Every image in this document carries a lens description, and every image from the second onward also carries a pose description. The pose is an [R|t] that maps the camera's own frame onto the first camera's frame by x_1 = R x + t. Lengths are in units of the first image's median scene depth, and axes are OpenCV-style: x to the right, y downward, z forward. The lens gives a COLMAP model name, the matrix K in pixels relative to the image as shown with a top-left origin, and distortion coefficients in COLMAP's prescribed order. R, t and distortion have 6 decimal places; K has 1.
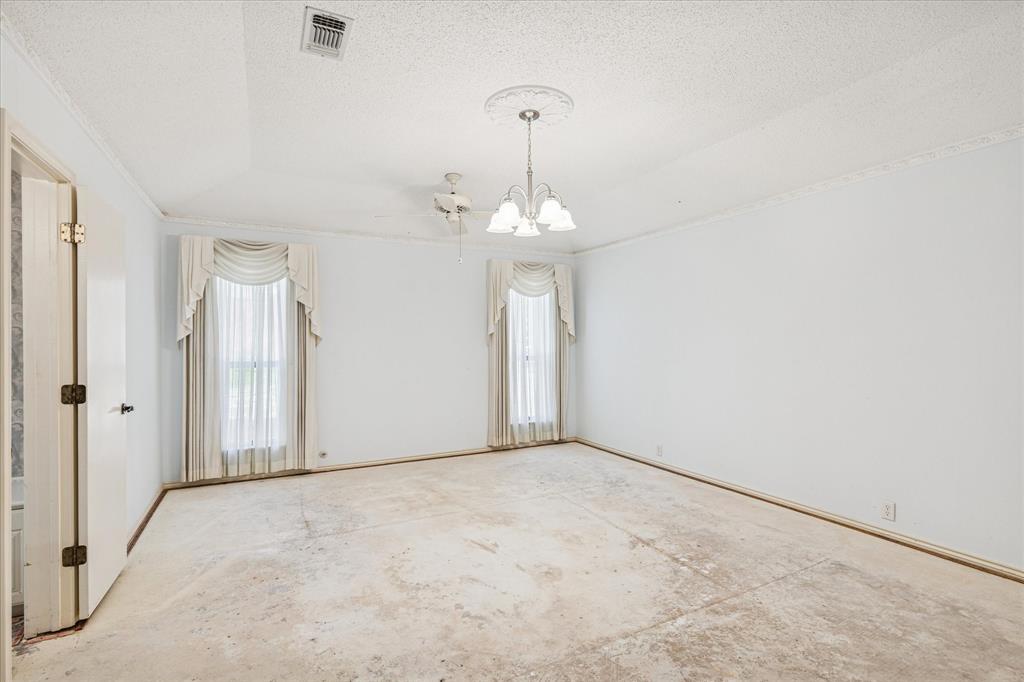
lens RADIAL K [[475.8, 0, 512.1], [0, 475.8, 340.6], [0, 0, 1]] dist [0.013407, 0.000618]
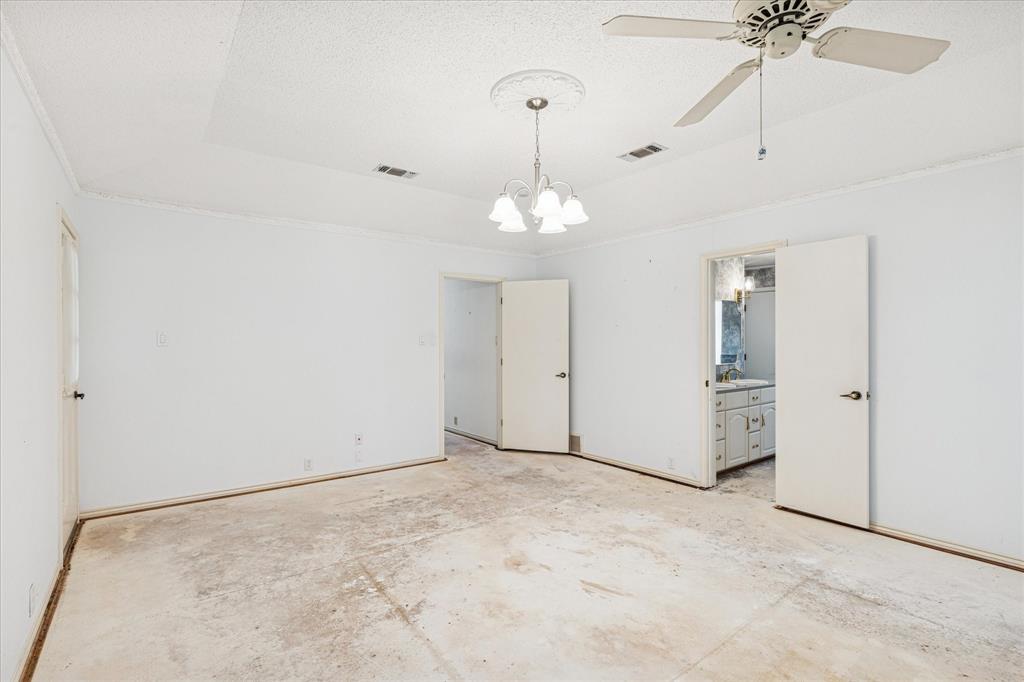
lens RADIAL K [[475.8, 0, 511.1], [0, 475.8, 339.4], [0, 0, 1]] dist [0.013407, 0.000618]
pose [[-0.984579, 0.005607, -0.174850, 0.270558], [0.005791, 0.999983, -0.000540, -0.007957], [0.174844, -0.001544, -0.984595, 2.033231]]
